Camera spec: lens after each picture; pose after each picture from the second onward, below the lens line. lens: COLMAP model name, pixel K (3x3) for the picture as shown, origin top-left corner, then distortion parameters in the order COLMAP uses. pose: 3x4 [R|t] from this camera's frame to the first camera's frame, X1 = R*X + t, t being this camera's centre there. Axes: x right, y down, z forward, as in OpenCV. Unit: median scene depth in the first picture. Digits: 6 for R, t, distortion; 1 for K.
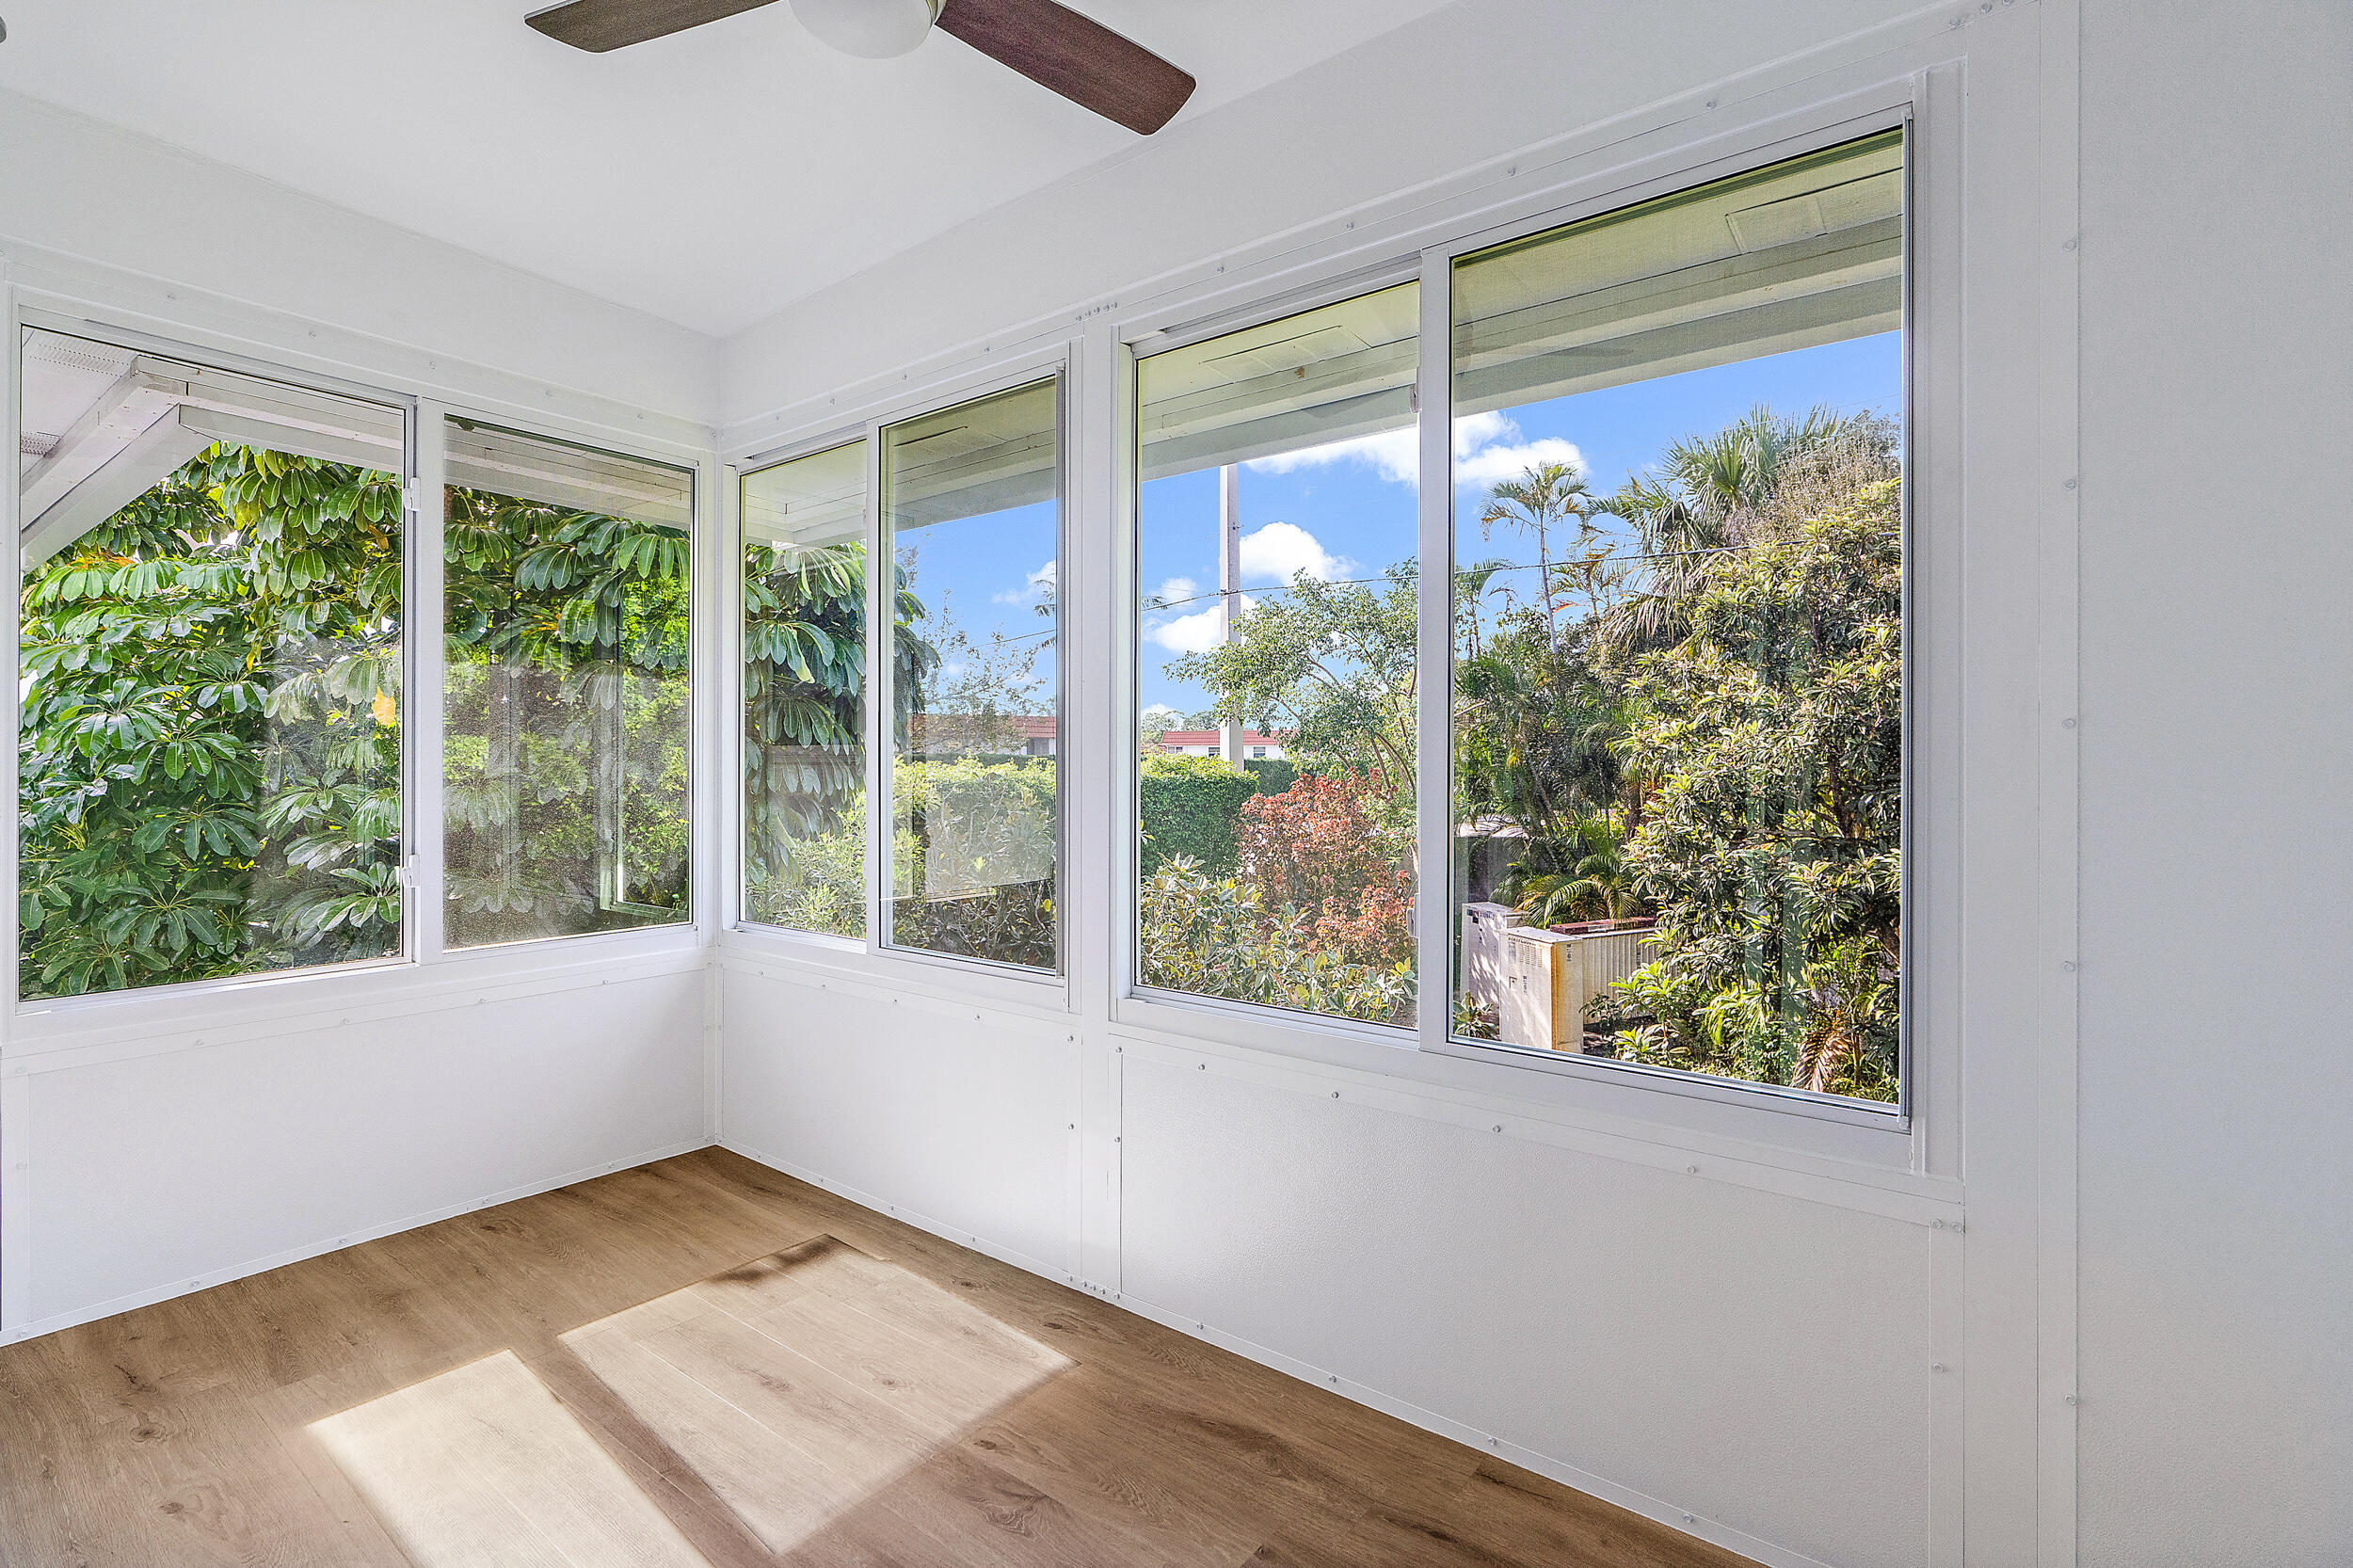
lens RADIAL K [[1077.3, 0, 1184.1], [0, 1077.3, 762.8], [0, 0, 1]] dist [-0.001759, 0.000296]
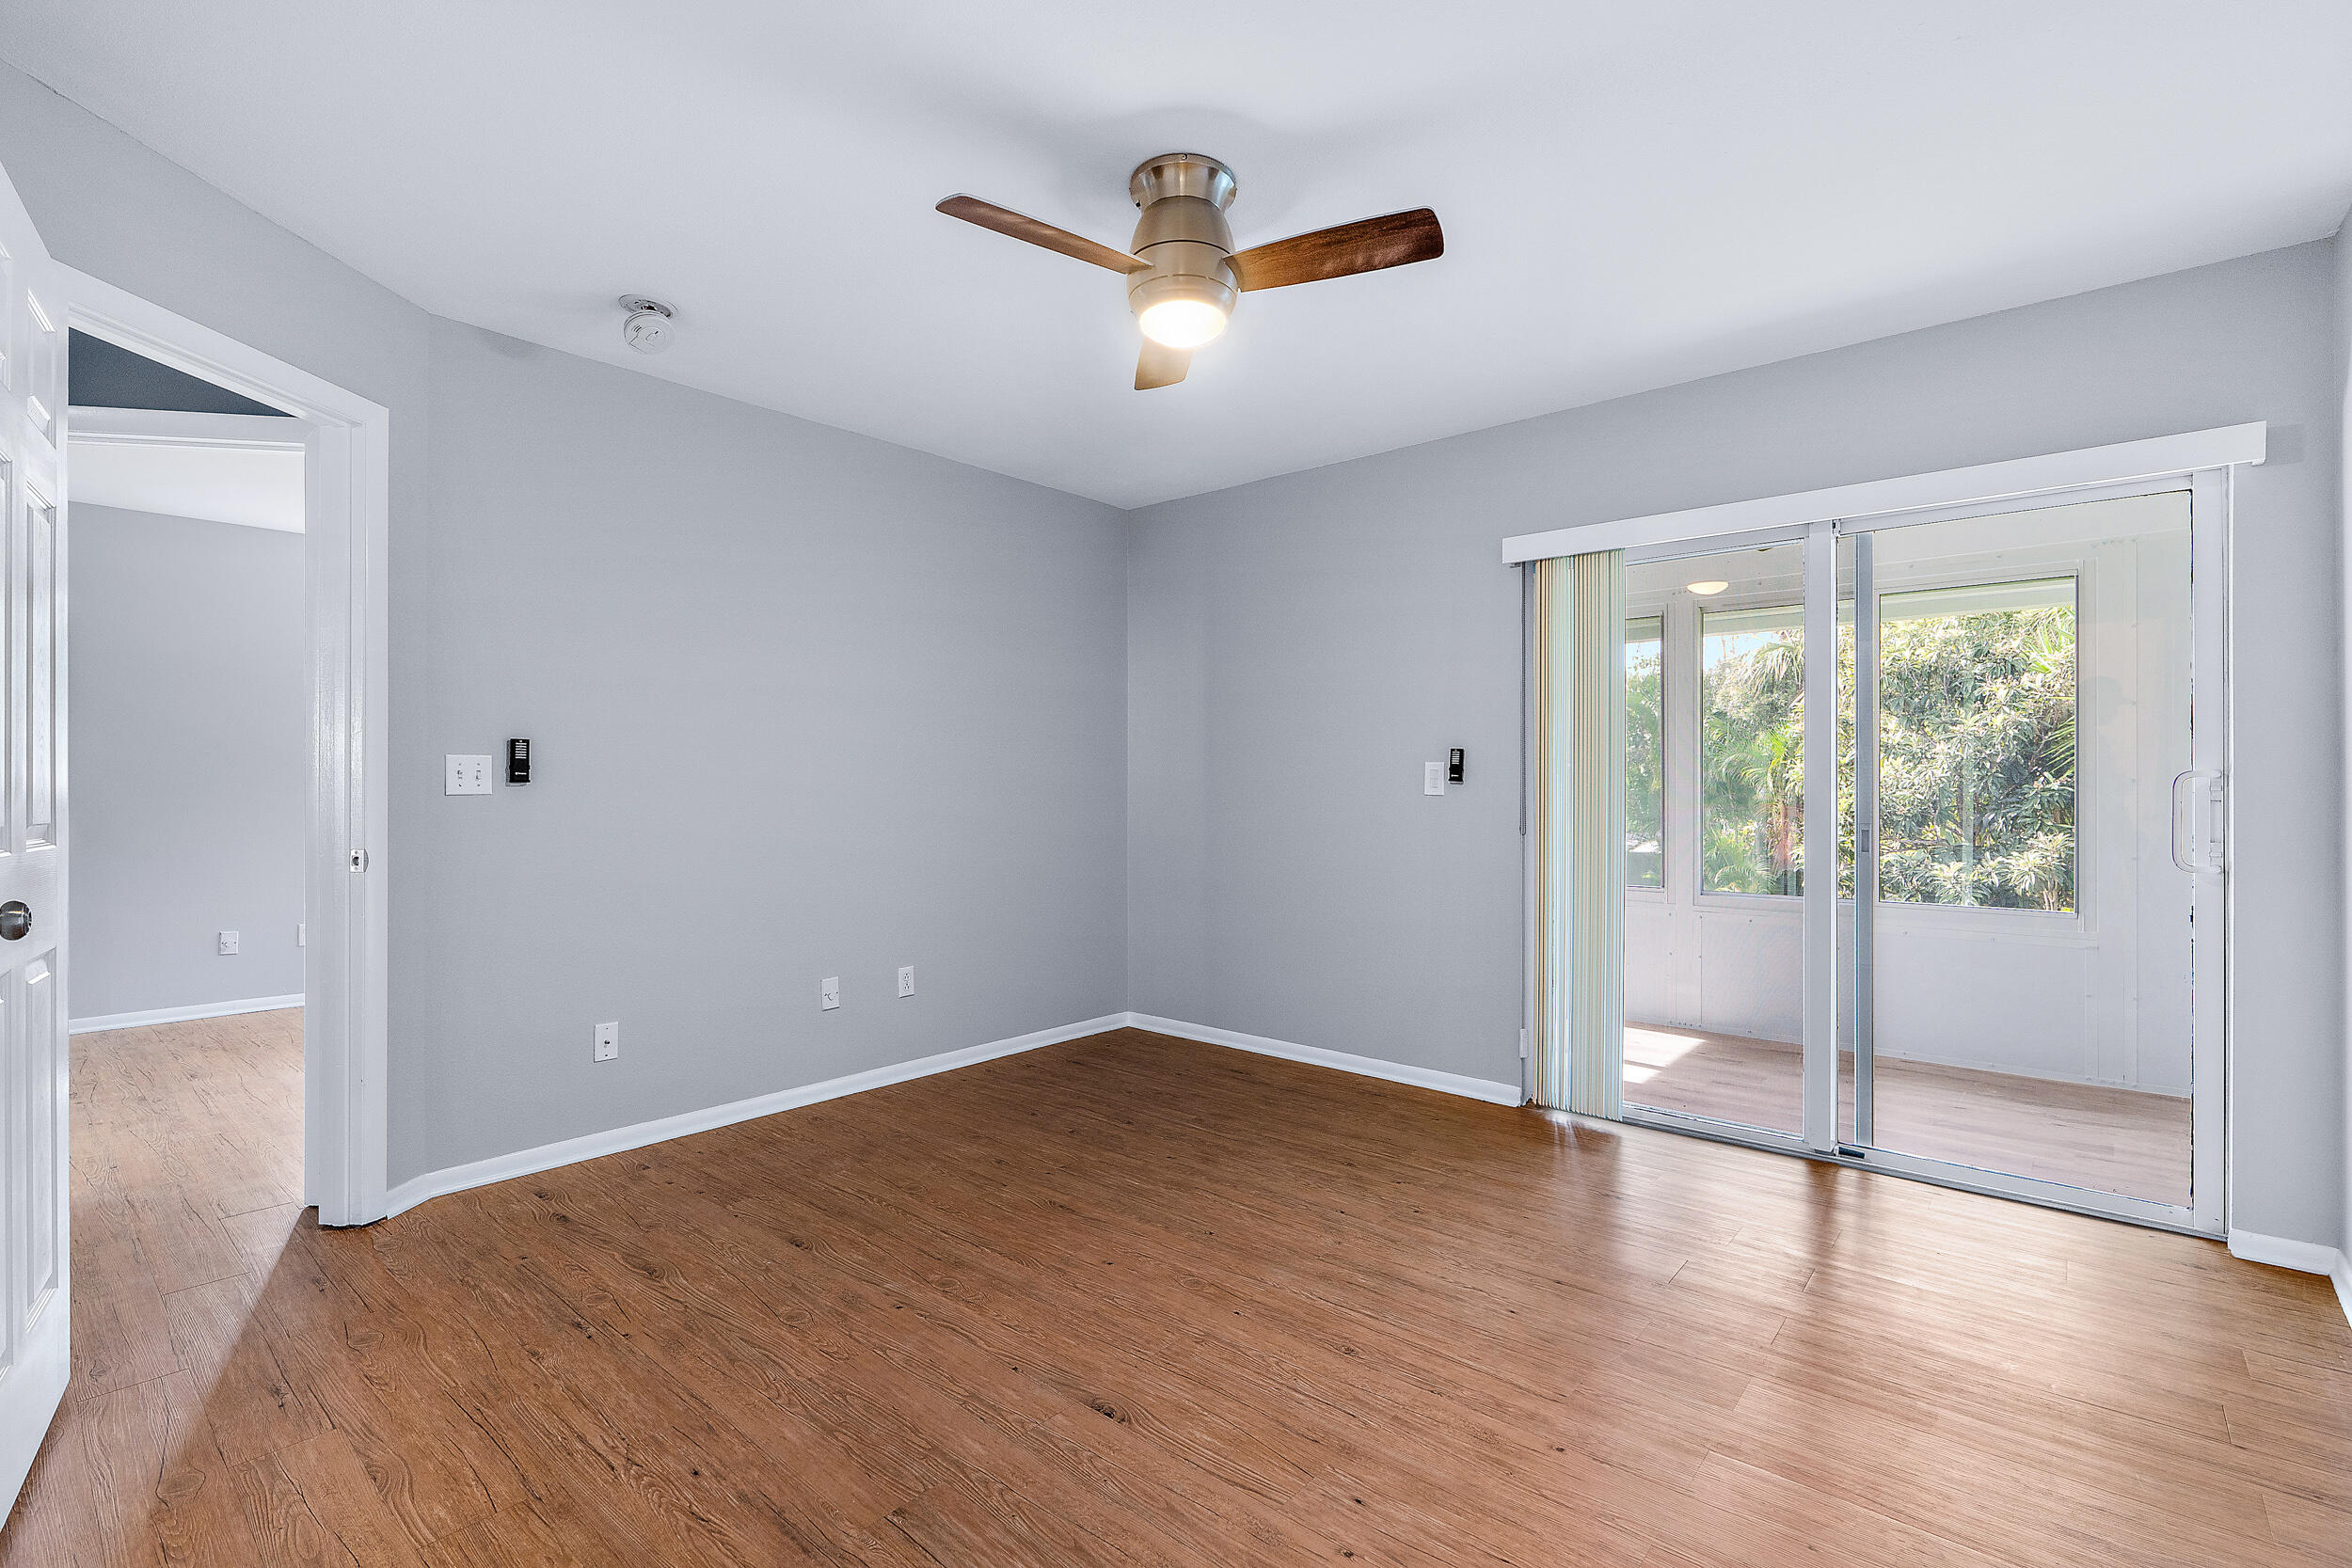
lens RADIAL K [[1076.7, 0, 1172.1], [0, 1076.7, 787.2], [0, 0, 1]] dist [-0.001759, 0.000296]
pose [[0.998483, -0.000249, -0.055065, -0.291331], [0.000381, 0.999997, 0.002374, -0.005977], [0.055064, -0.002391, 0.998480, -0.369562]]
